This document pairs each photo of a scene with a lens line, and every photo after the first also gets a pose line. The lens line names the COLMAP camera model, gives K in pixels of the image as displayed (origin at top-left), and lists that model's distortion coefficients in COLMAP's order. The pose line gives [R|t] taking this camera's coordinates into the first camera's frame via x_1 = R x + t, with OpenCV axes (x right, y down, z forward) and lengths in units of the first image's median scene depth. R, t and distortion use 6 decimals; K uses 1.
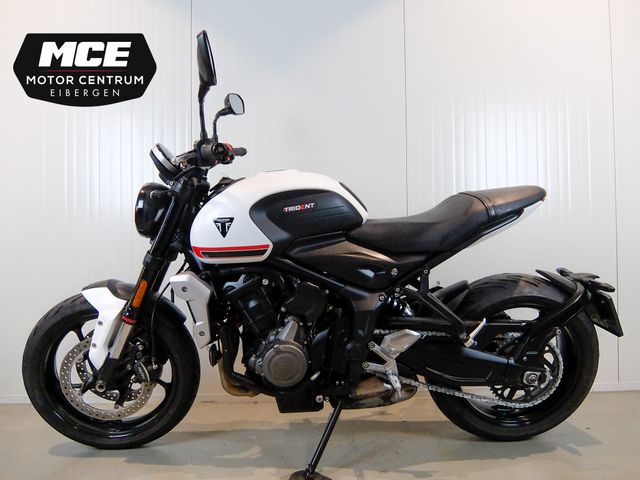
lens RADIAL K [[479.9, 0, 322.9], [0, 479.9, 251.4], [0, 0, 1]] dist [-0.025675, -0.004251]
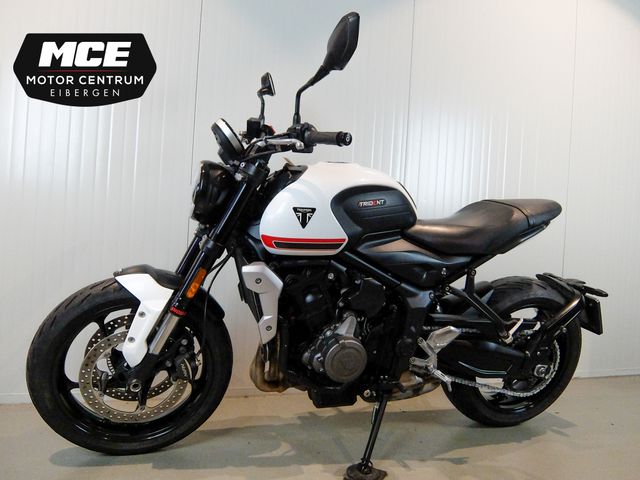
lens RADIAL K [[479.9, 0, 322.9], [0, 479.9, 251.4], [0, 0, 1]] dist [-0.025675, -0.004251]
pose [[0.960419, 0.057051, 0.272653, -0.386410], [-0.064377, 0.997763, 0.017992, -0.002612], [-0.271017, -0.034832, 0.961944, 0.064896]]
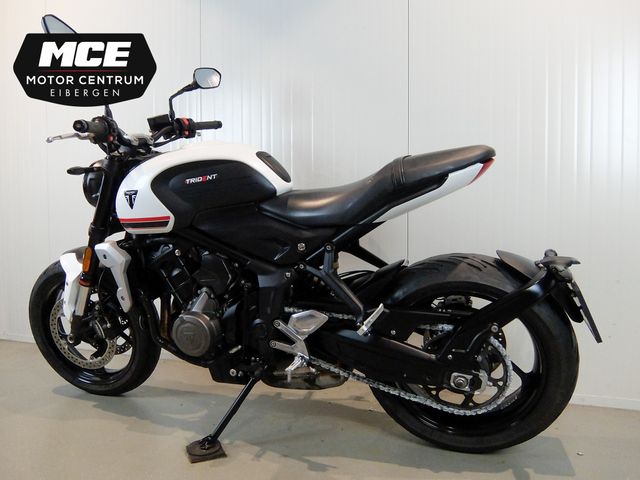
lens RADIAL K [[479.9, 0, 322.9], [0, 479.9, 251.4], [0, 0, 1]] dist [-0.025675, -0.004251]
pose [[0.930354, 0.033918, -0.365091, 0.517433], [-0.014733, 0.998366, 0.055207, -0.000295], [0.366367, -0.045983, 0.929333, 0.156203]]
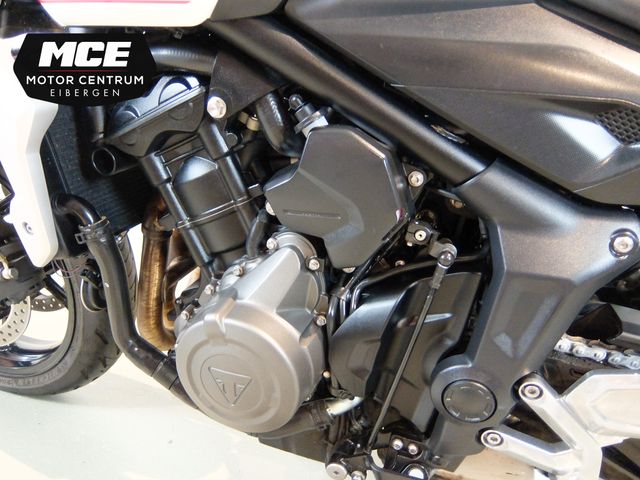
lens RADIAL K [[471.4, 0, 320.0], [0, 471.4, 240.0], [0, 0, 1]] dist [-0.013605, -0.002871]
pose [[0.928713, 0.225544, -0.294317, 0.044979], [-0.155056, 0.957229, 0.244276, 0.058104], [0.336824, -0.181227, 0.923962, 0.699003]]
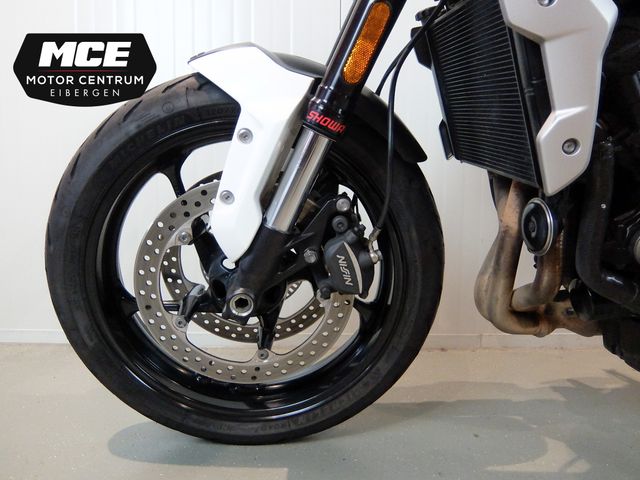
lens RADIAL K [[489.1, 0, 320.0], [0, 489.1, 240.0], [0, 0, 1]] dist [-0.039575, -0.005466]
pose [[0.999310, 0.013529, -0.034602, -0.386042], [-0.010666, 0.996605, 0.081632, 0.196817], [0.035589, -0.081207, 0.996062, 0.598674]]
